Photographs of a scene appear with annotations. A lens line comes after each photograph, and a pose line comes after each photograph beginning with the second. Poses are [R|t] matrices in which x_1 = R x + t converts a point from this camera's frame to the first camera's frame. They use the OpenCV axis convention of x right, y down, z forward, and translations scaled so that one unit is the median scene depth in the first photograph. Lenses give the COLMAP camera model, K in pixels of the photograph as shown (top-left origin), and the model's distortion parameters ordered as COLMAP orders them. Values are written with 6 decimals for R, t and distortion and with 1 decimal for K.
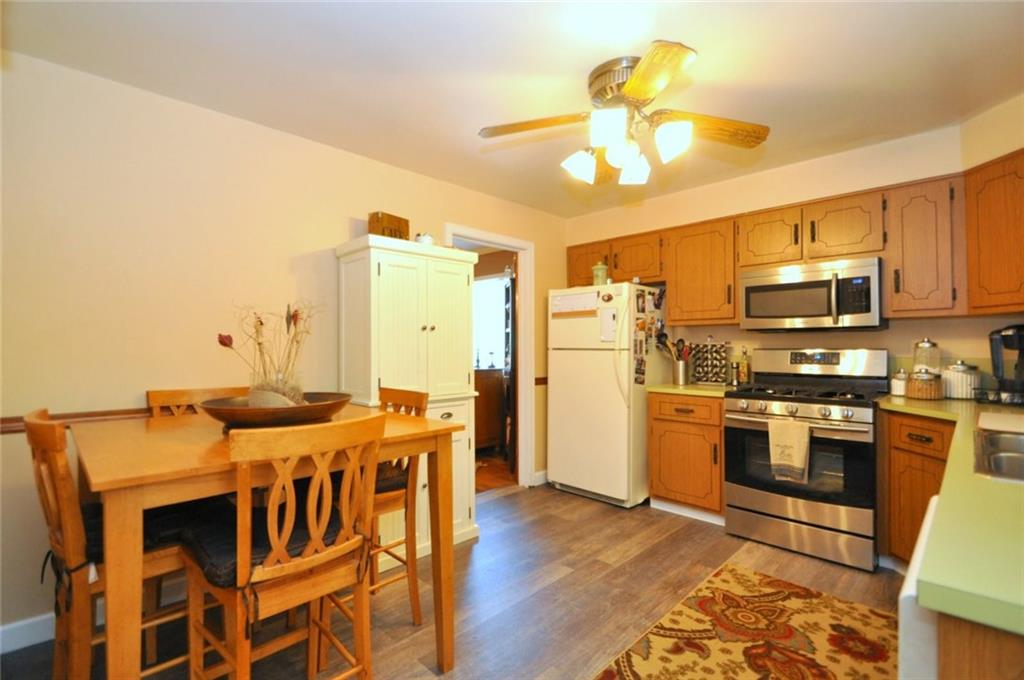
lens RADIAL K [[461.6, 0, 512.0], [0, 461.6, 340.0], [0, 0, 1]] dist [0.011313, -0.015739]
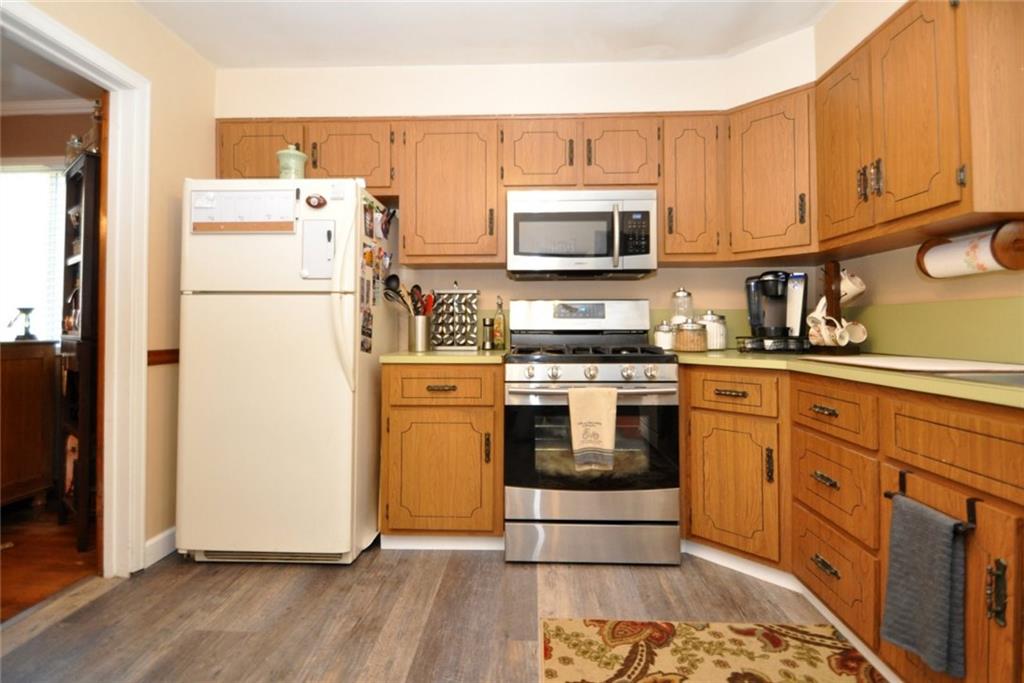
lens RADIAL K [[493.4, 0, 513.0], [0, 493.4, 316.8], [0, 0, 1]] dist [-0.001377, -0.001683]
pose [[0.738409, 0.012815, 0.674231, -0.026699], [-0.008164, 0.999916, -0.010065, 0.068158], [-0.674304, 0.001928, 0.738452, 0.493133]]
